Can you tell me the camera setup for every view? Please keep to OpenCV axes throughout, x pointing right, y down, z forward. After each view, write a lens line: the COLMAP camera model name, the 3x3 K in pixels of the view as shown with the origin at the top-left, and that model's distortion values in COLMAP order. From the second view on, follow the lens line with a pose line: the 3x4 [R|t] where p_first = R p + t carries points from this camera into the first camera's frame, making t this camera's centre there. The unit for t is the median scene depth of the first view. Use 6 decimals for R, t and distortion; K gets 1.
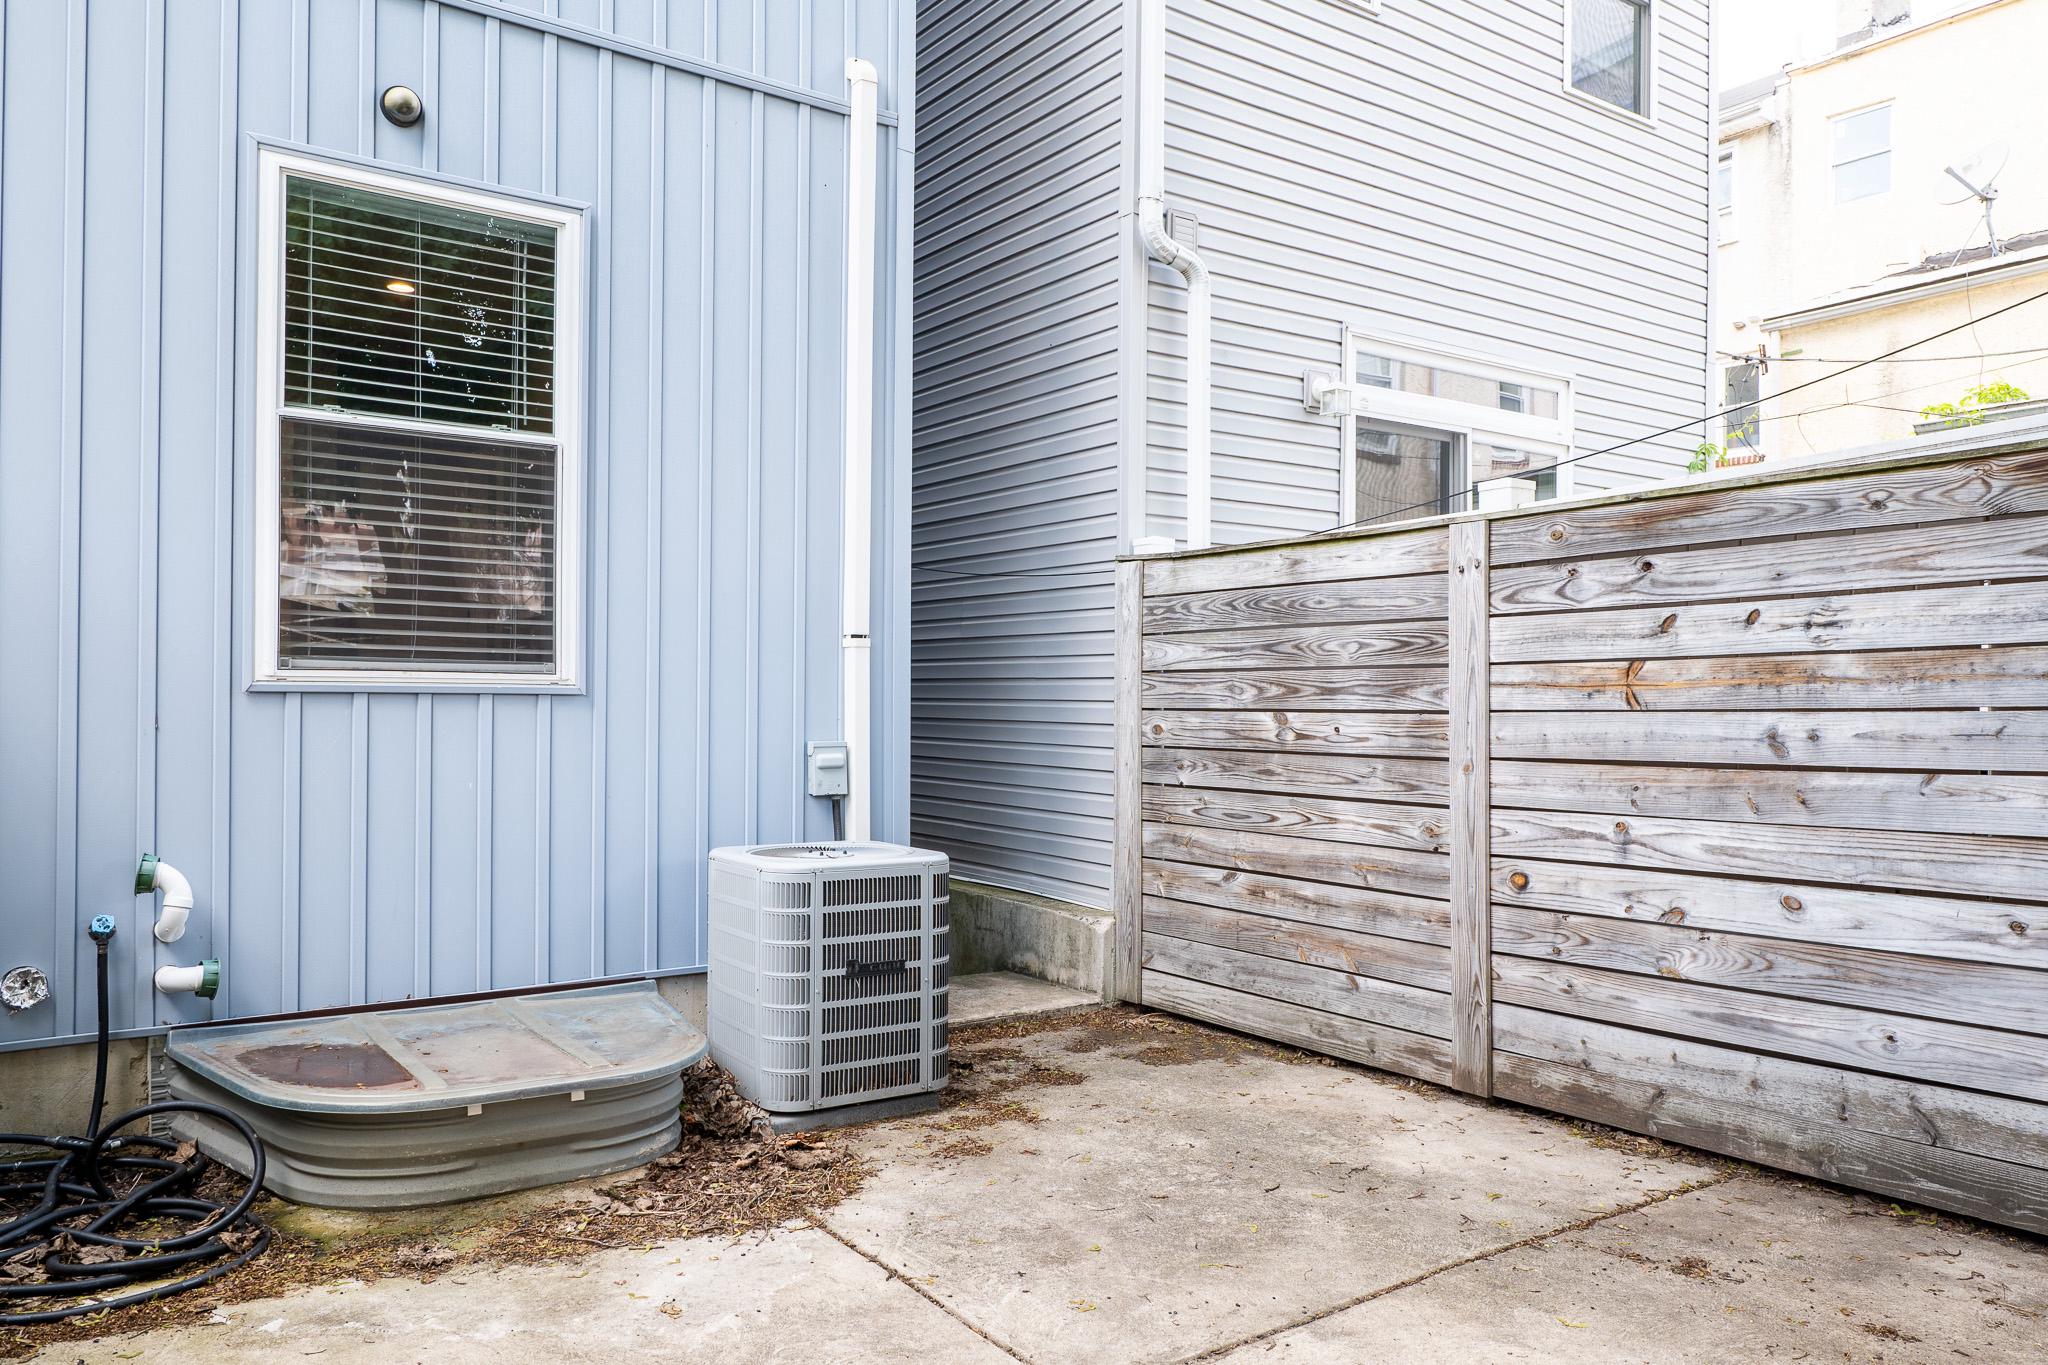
lens RADIAL K [[1452.0, 0, 1026.3], [0, 1452.0, 685.4], [0, 0, 1]] dist [0.003026, 0.000629]
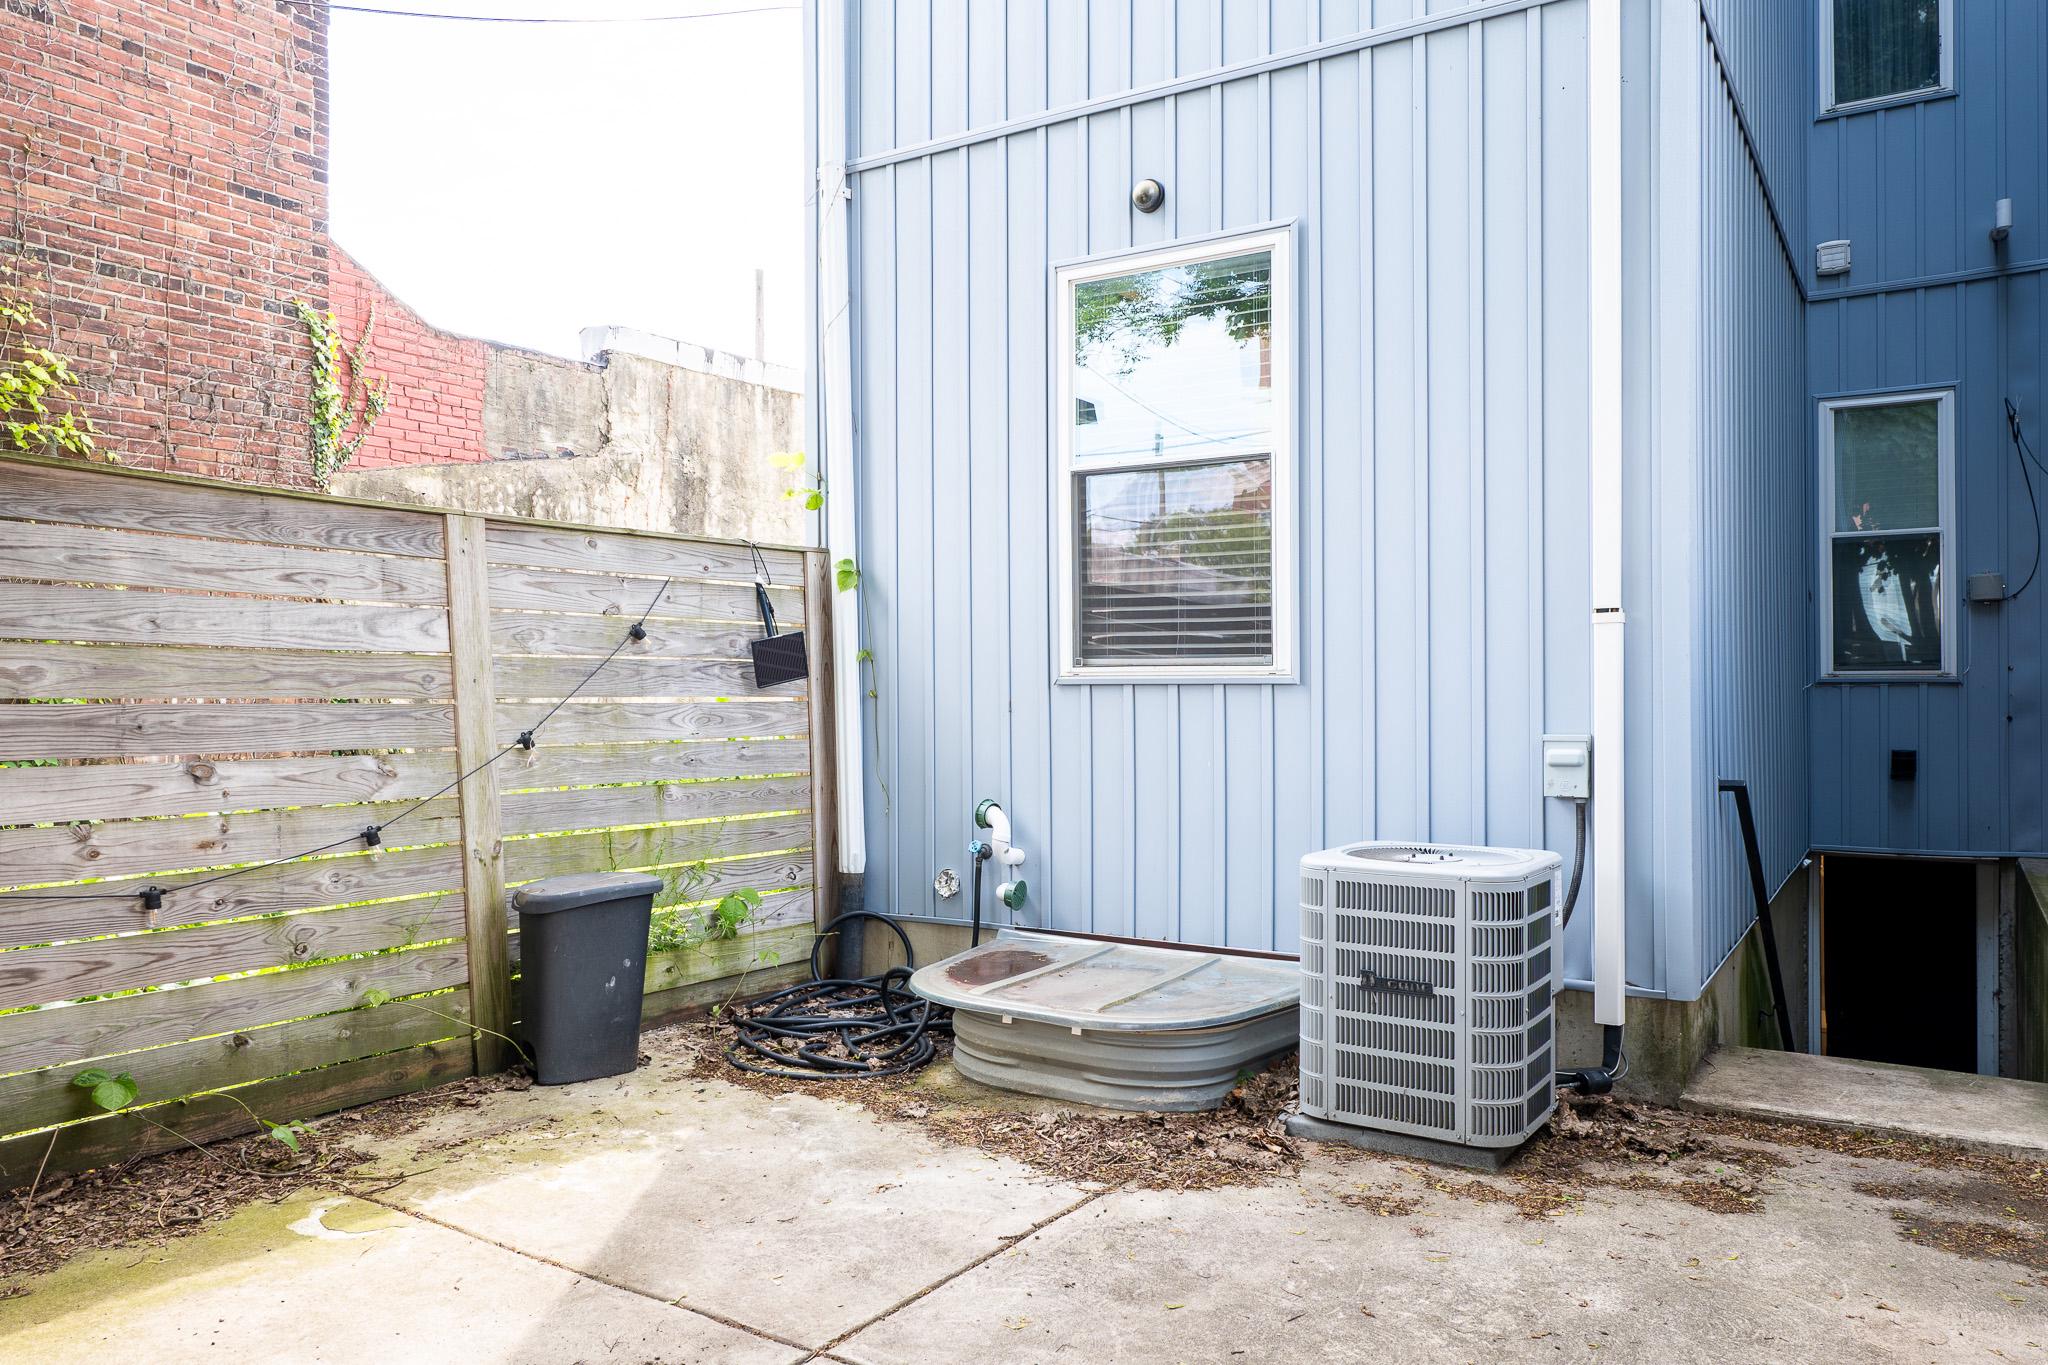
lens RADIAL K [[1452.0, 0, 1024.5], [0, 1452.0, 688.1], [0, 0, 1]] dist [0.003026, 0.000629]
pose [[0.373555, -0.007254, -0.927580, 0.658963], [0.016163, 0.999869, -0.001310, 0.008345], [0.927467, -0.014503, 0.373623, 0.464125]]
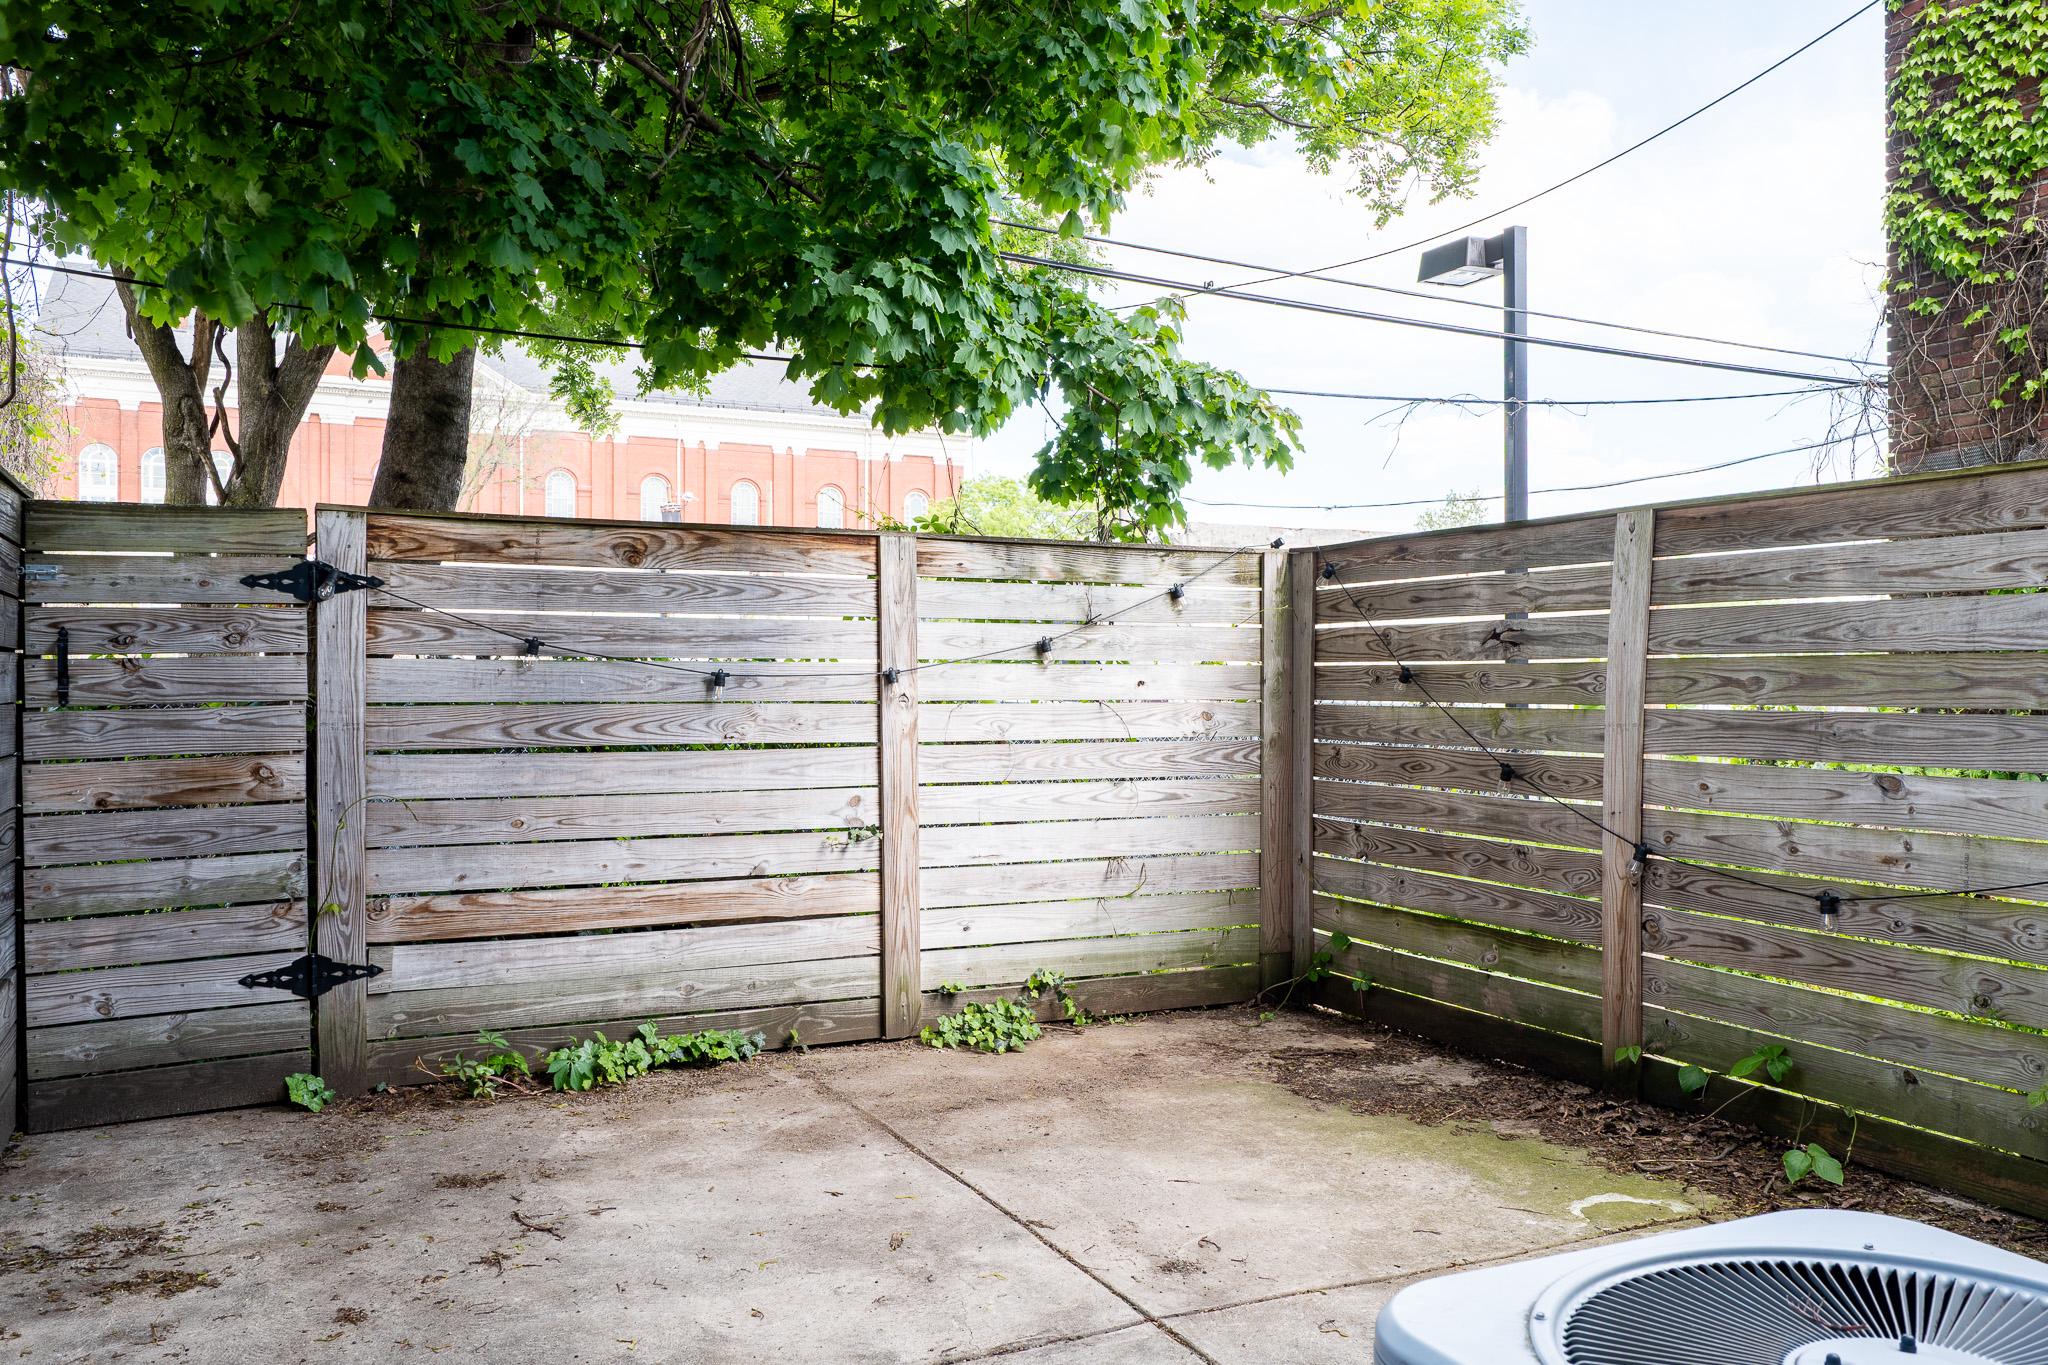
lens RADIAL K [[1624.7, 0, 1020.4], [0, 1624.7, 686.3], [0, 0, 1]] dist [-0.002875, -0.002098]
pose [[-0.983731, -0.004478, 0.179594, -0.058868], [-0.007190, 0.999870, -0.014455, 0.010538], [-0.179506, -0.015511, -0.983635, 1.403100]]
